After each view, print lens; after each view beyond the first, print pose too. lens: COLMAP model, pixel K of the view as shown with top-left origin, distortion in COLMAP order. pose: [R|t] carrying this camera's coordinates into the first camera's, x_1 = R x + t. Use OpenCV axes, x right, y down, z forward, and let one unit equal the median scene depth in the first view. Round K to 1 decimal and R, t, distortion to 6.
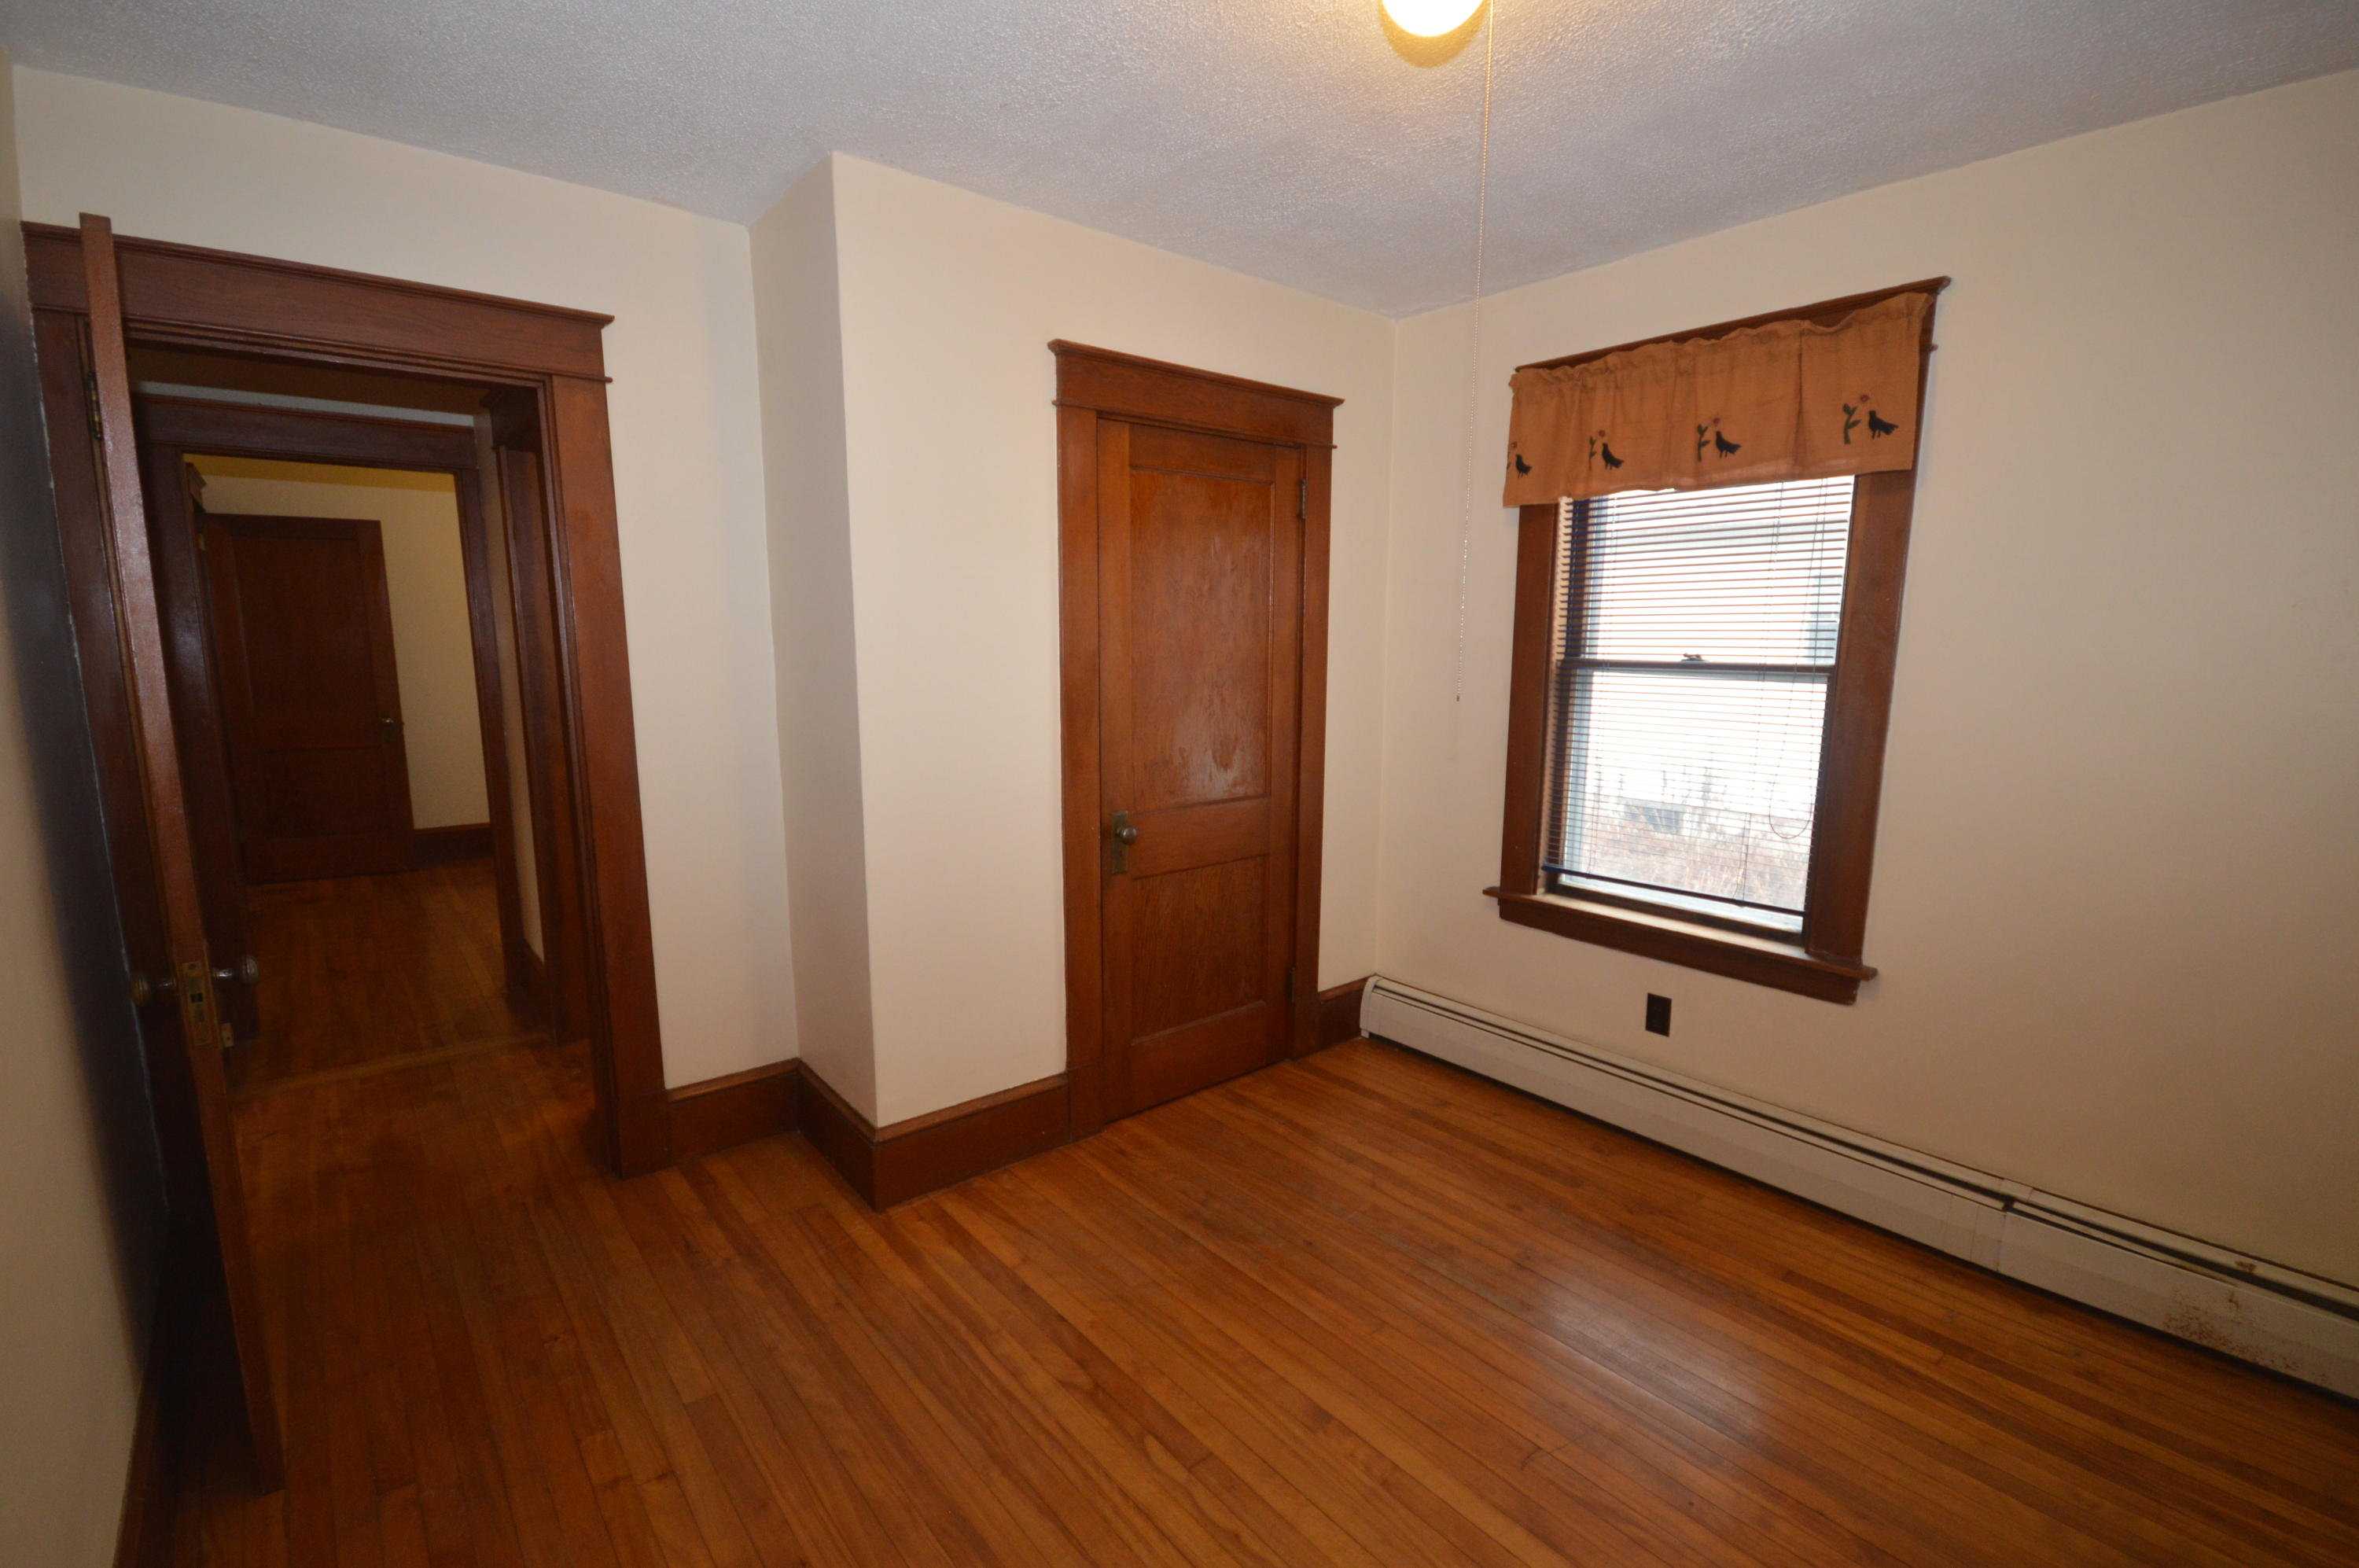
lens RADIAL K [[1044.7, 0, 1188.6], [0, 1044.7, 790.9], [0, 0, 1]] dist [0.004771, -0.005973]
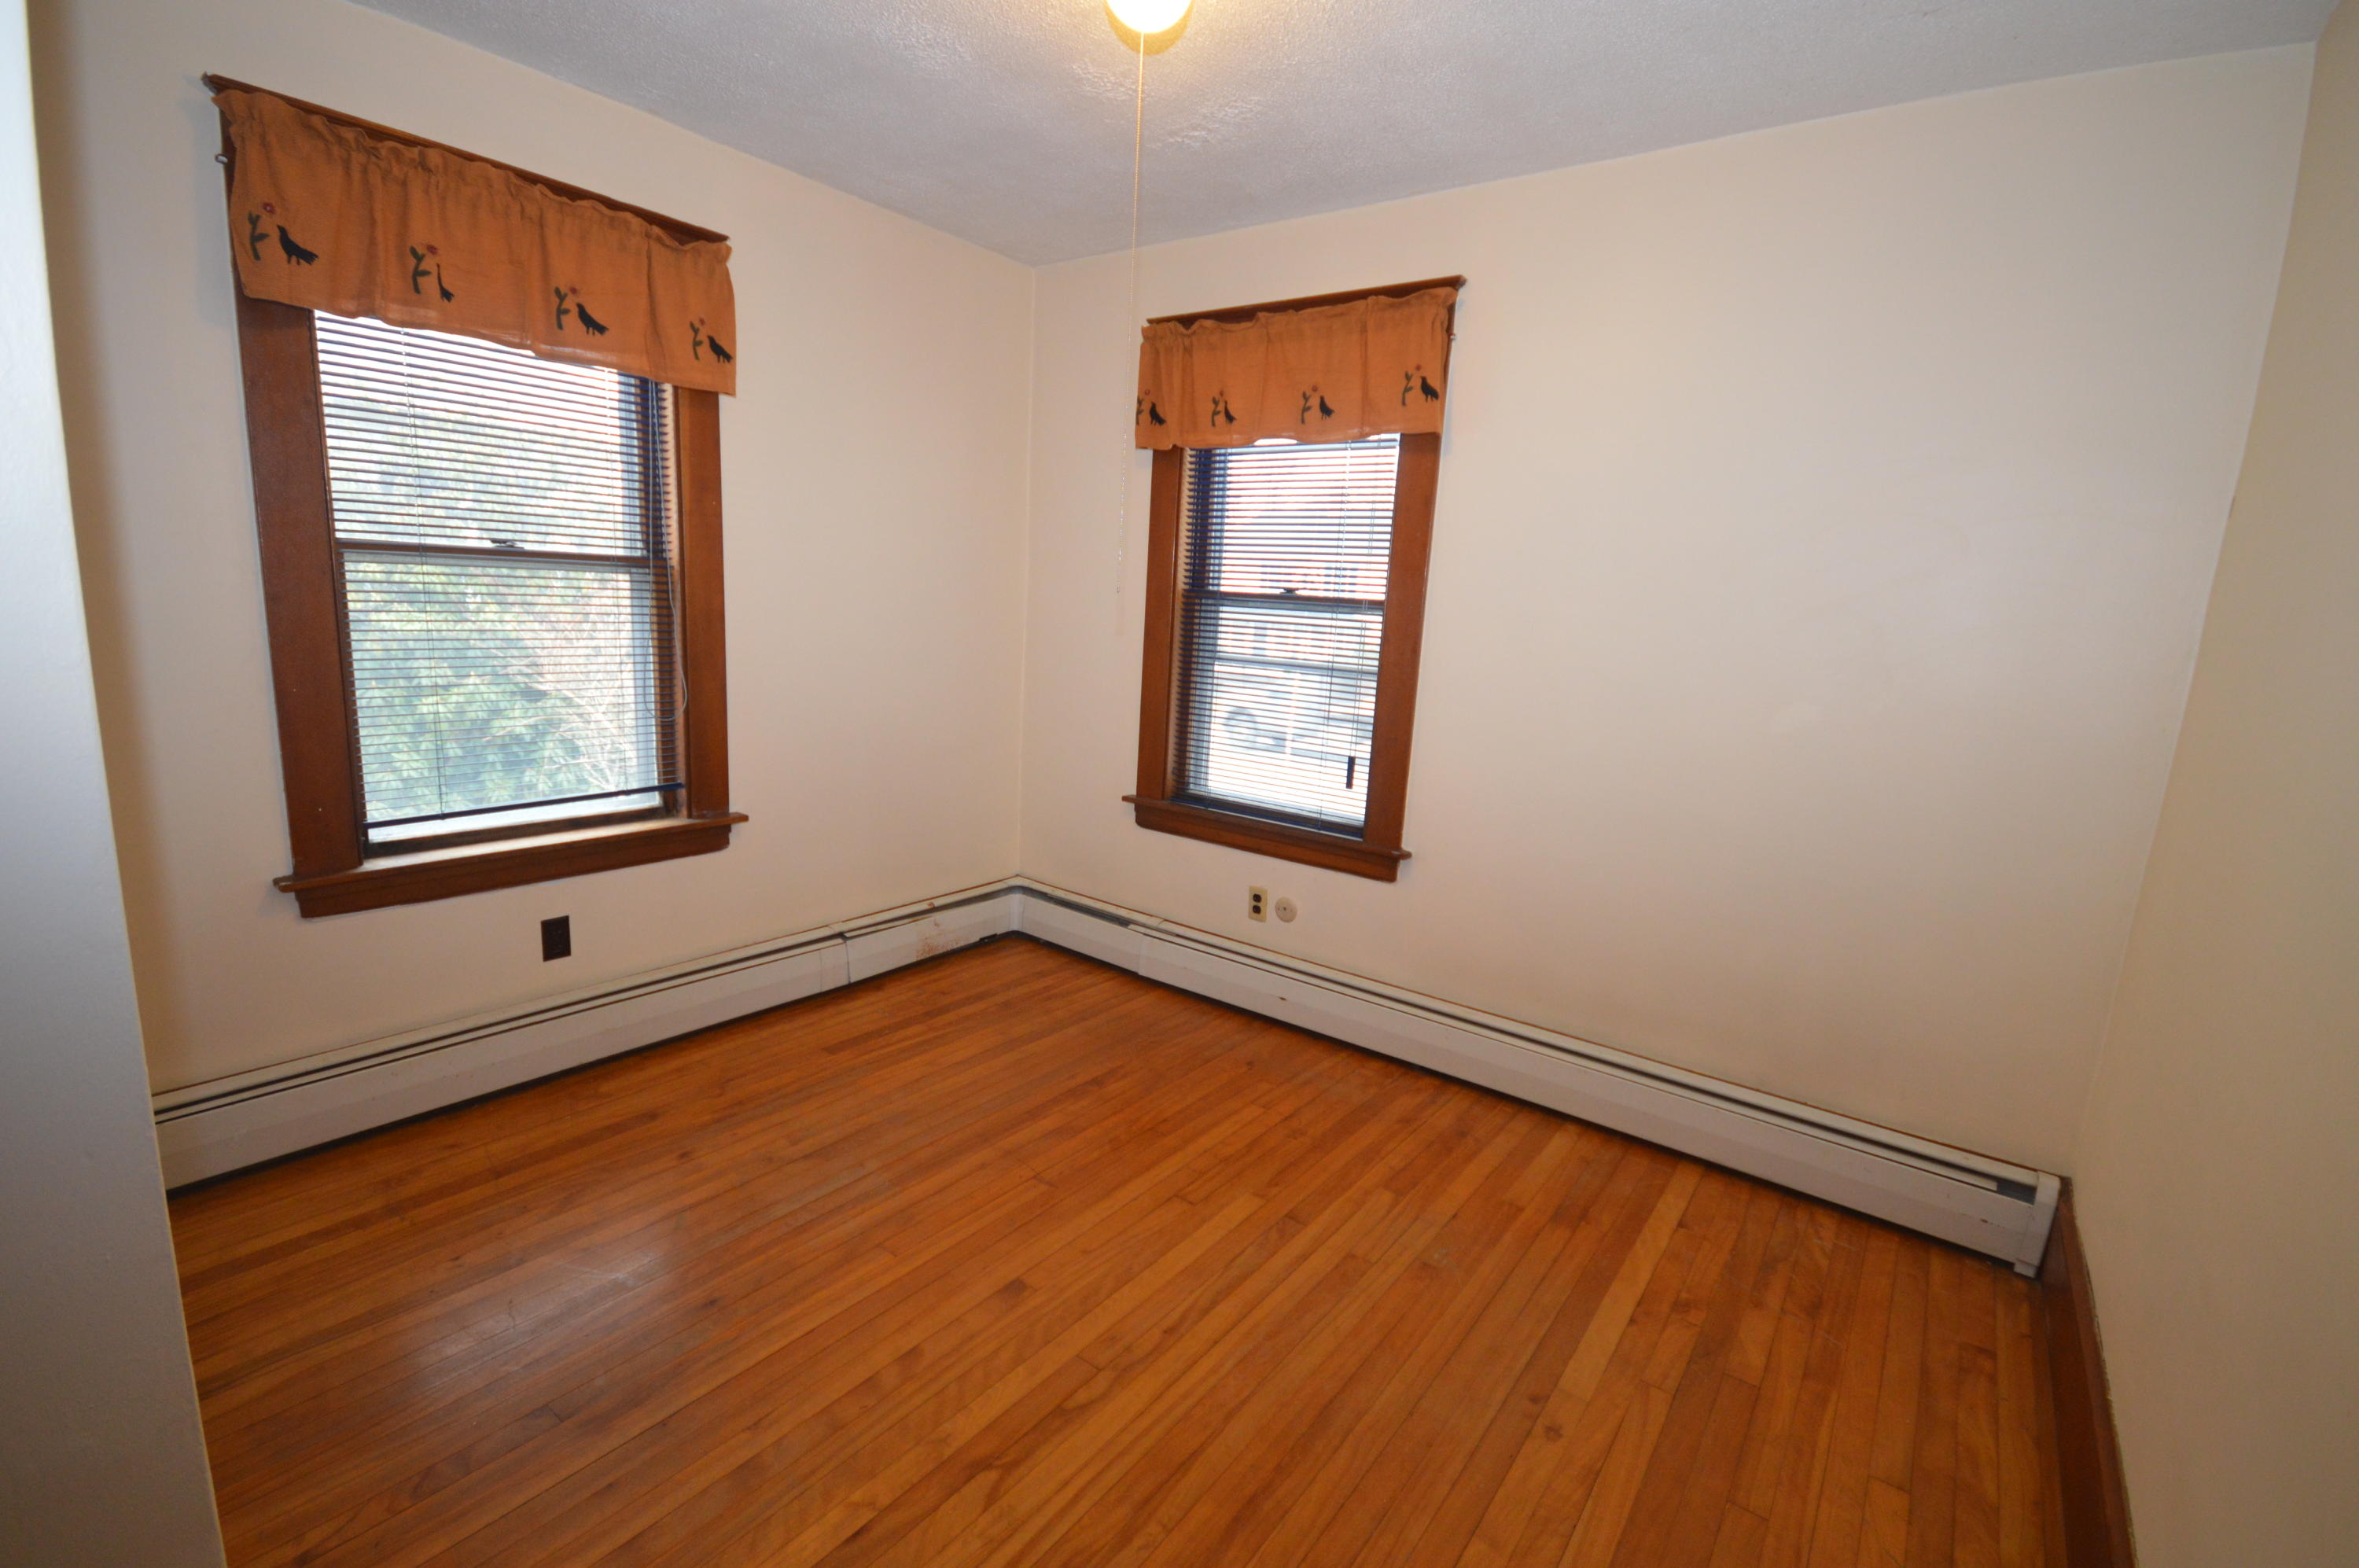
lens RADIAL K [[1044.7, 0, 1176.0], [0, 1044.7, 779.0], [0, 0, 1]] dist [0.004771, -0.005973]
pose [[-0.217744, -0.192638, 0.956806, -0.608410], [0.088712, 0.972364, 0.215959, -0.084376], [-0.971966, 0.131904, -0.194637, 0.729905]]
